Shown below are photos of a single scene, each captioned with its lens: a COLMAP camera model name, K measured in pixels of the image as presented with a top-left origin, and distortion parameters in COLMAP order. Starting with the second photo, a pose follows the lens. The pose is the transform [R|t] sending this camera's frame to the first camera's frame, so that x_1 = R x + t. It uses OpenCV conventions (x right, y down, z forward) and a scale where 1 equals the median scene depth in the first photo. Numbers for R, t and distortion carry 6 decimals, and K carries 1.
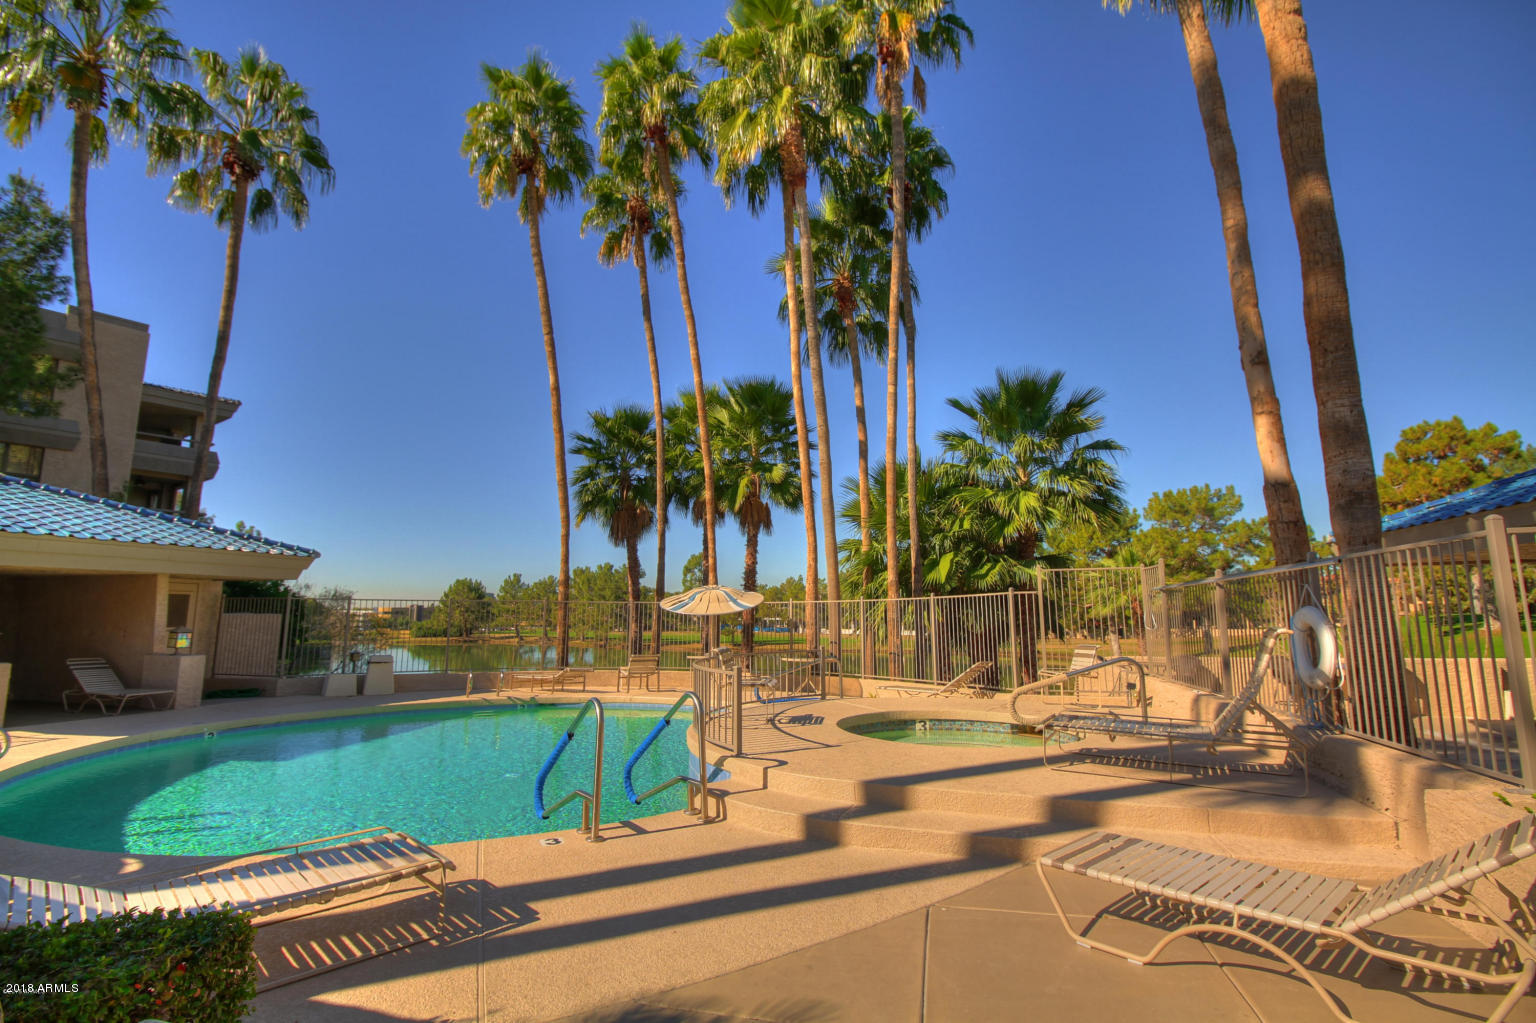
lens RADIAL K [[729.7, 0, 766.6], [0, 729.7, 414.7], [0, 0, 1]] dist [0.000709, -0.009746]
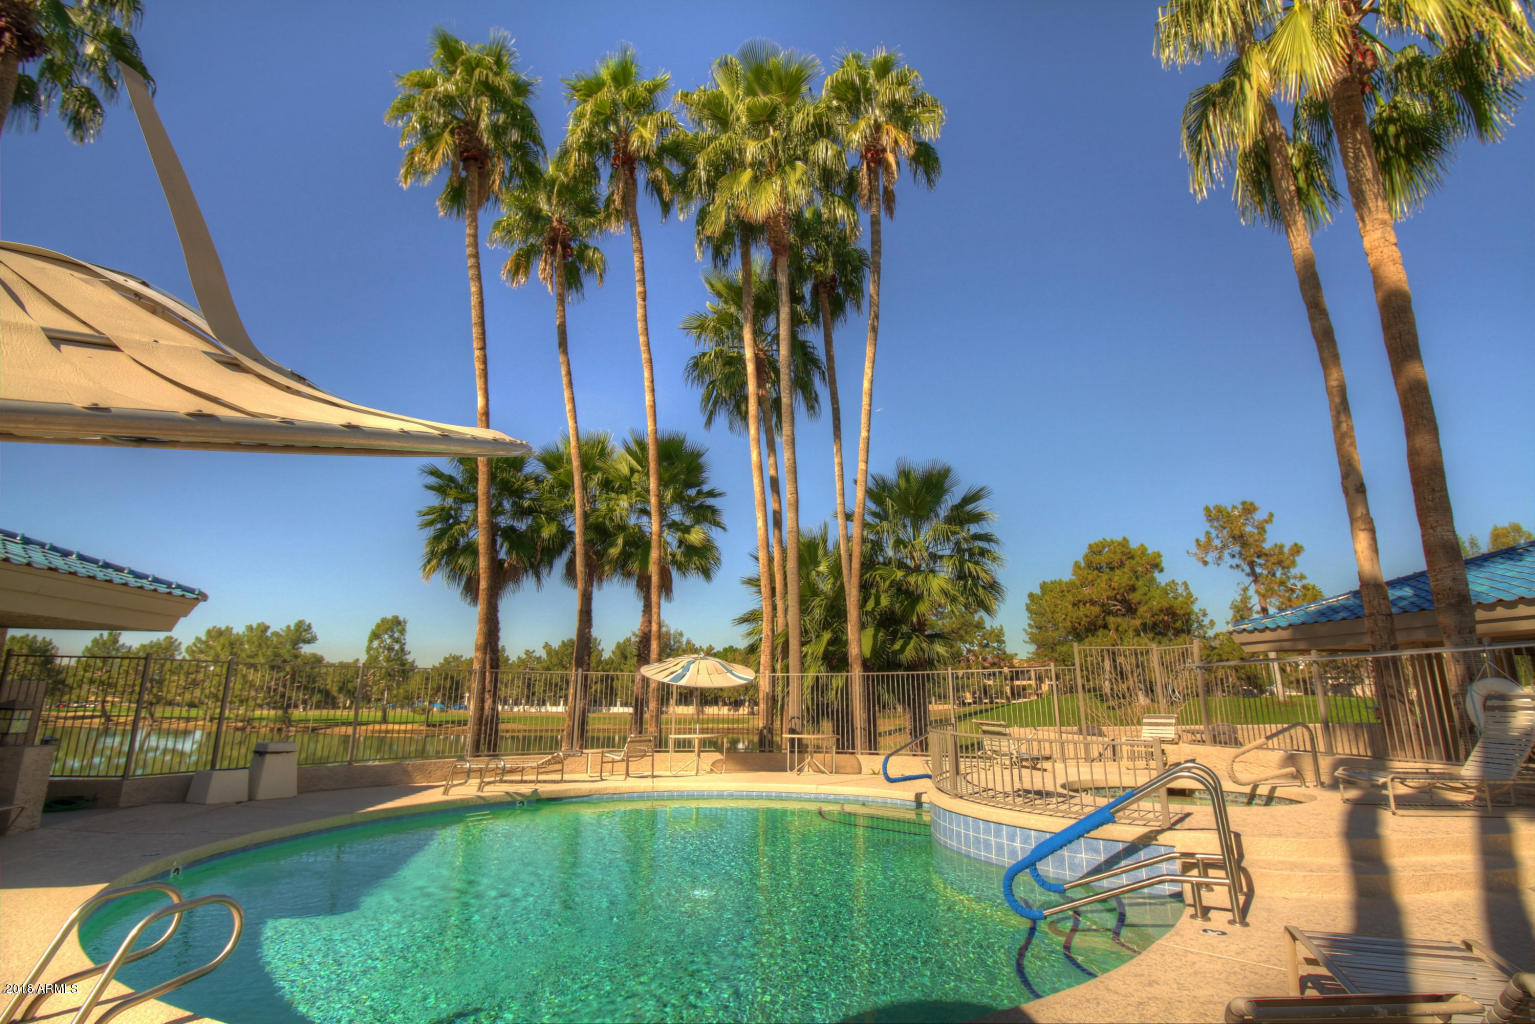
lens RADIAL K [[729.2, 0, 766.1], [0, 729.2, 415.3], [0, 0, 1]] dist [0.000709, -0.009746]
pose [[0.904696, 0.153878, 0.397300, -0.301344], [-0.115750, 0.986198, -0.118387, 0.026339], [-0.410034, 0.061116, 0.910020, 0.083577]]
